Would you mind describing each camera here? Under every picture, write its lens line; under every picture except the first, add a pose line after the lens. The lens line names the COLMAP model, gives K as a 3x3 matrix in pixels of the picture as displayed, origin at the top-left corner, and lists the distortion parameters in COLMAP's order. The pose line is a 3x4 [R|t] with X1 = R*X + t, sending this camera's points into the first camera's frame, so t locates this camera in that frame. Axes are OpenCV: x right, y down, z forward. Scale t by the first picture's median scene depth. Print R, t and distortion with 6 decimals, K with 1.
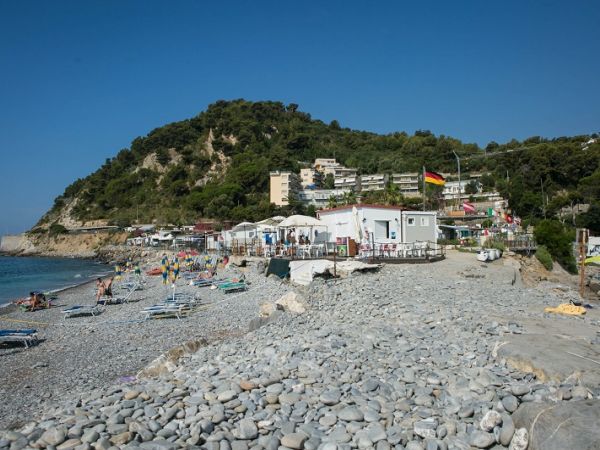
lens RADIAL K [[465.4, 0, 300.0], [0, 465.4, 225.0], [0, 0, 1]] dist [-0.006619, -0.002140]
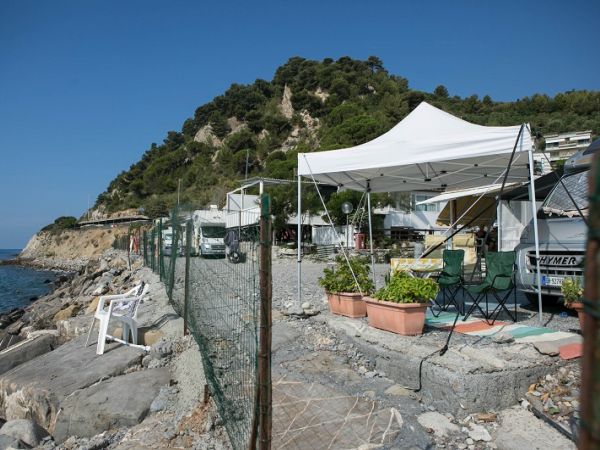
lens RADIAL K [[415.5, 0, 285.1], [0, 415.5, 224.7], [0, 0, 1]] dist [-0.106181, 0.099717]
pose [[0.992946, 0.001044, -0.118565, -0.128019], [-0.003166, 0.999838, -0.017712, 0.017549], [0.118528, 0.017963, 0.992788, 0.408369]]
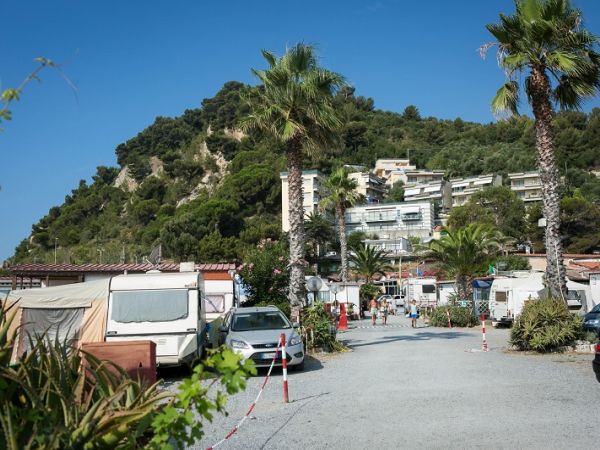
lens RADIAL K [[572.9, 0, 301.1], [0, 572.9, 255.2], [0, 0, 1]] dist [-0.011501, 0.028907]
pose [[0.988775, -0.020768, -0.147961, 0.048046], [0.015770, 0.999267, -0.034868, 0.006522], [0.148577, 0.032144, 0.988378, 0.265940]]
